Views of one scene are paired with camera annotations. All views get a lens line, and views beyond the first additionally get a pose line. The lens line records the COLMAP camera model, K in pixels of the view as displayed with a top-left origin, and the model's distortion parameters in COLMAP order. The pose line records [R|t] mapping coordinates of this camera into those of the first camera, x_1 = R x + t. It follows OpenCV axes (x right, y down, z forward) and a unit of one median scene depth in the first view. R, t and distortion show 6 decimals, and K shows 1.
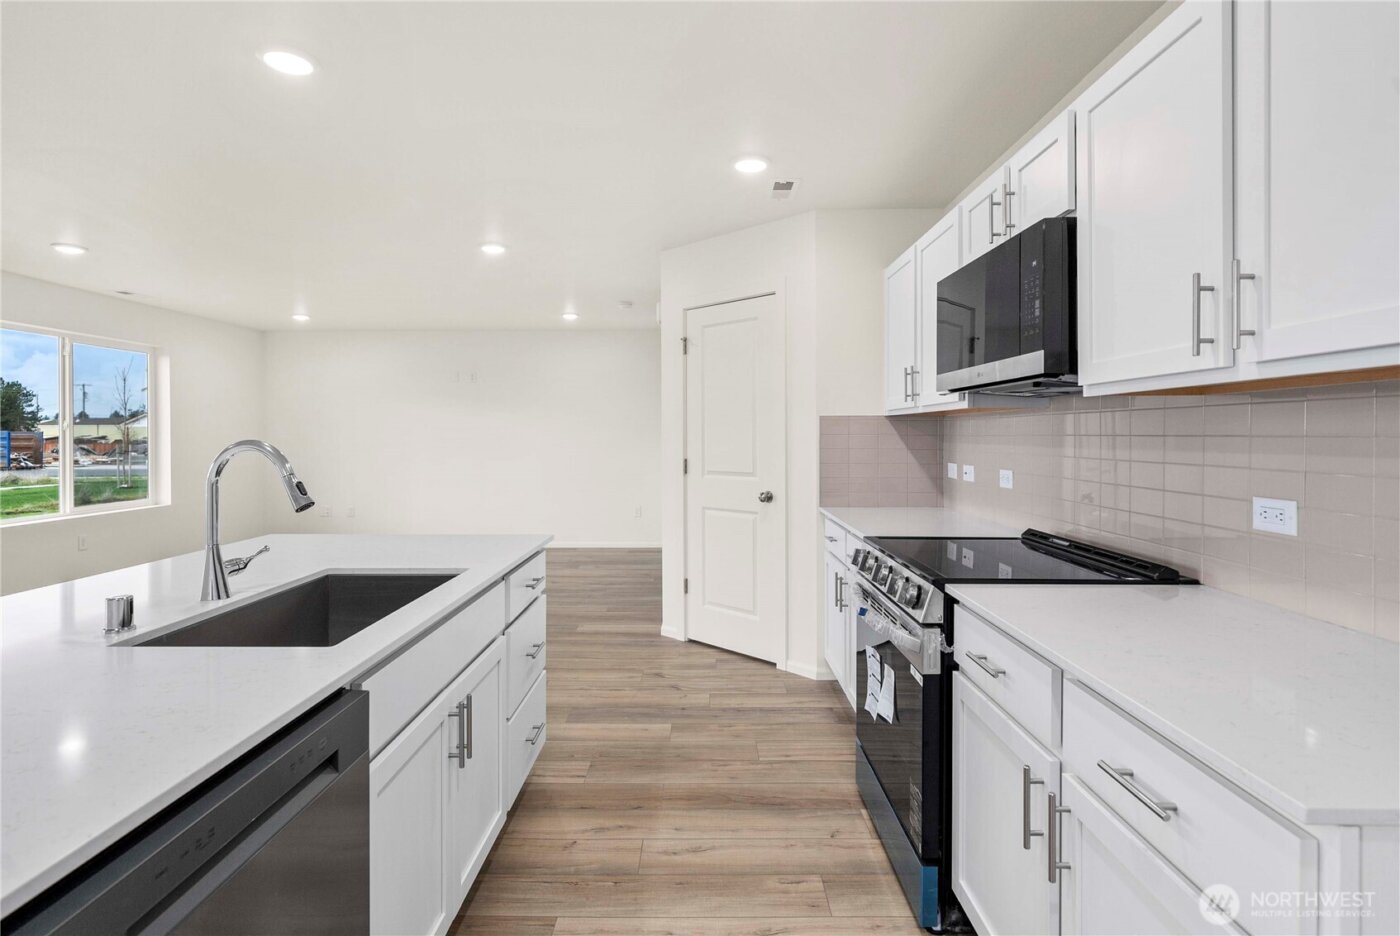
lens RADIAL K [[704.9, 0, 697.7], [0, 704.9, 439.4], [0, 0, 1]] dist [-0.003402, -0.000097]
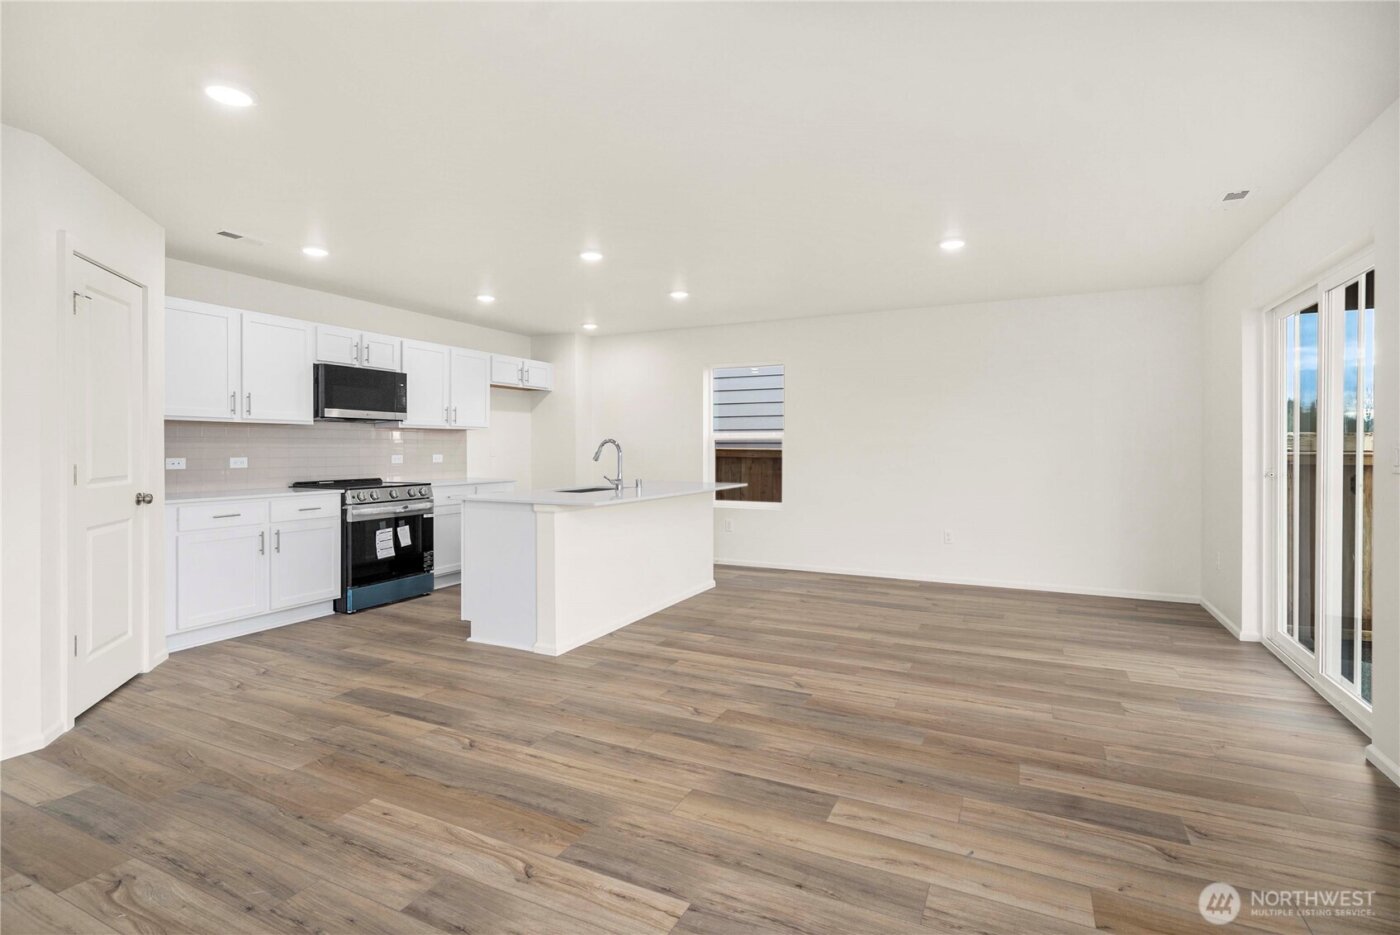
lens RADIAL K [[679.0, 0, 703.4], [0, 679.0, 436.5], [0, 0, 1]] dist [-0.001051, 0.000631]
pose [[-0.903592, 0.007220, 0.428334, -1.493040], [0.003096, 0.999942, -0.010324, 0.014416], [-0.428384, -0.008003, -0.903562, 2.299037]]
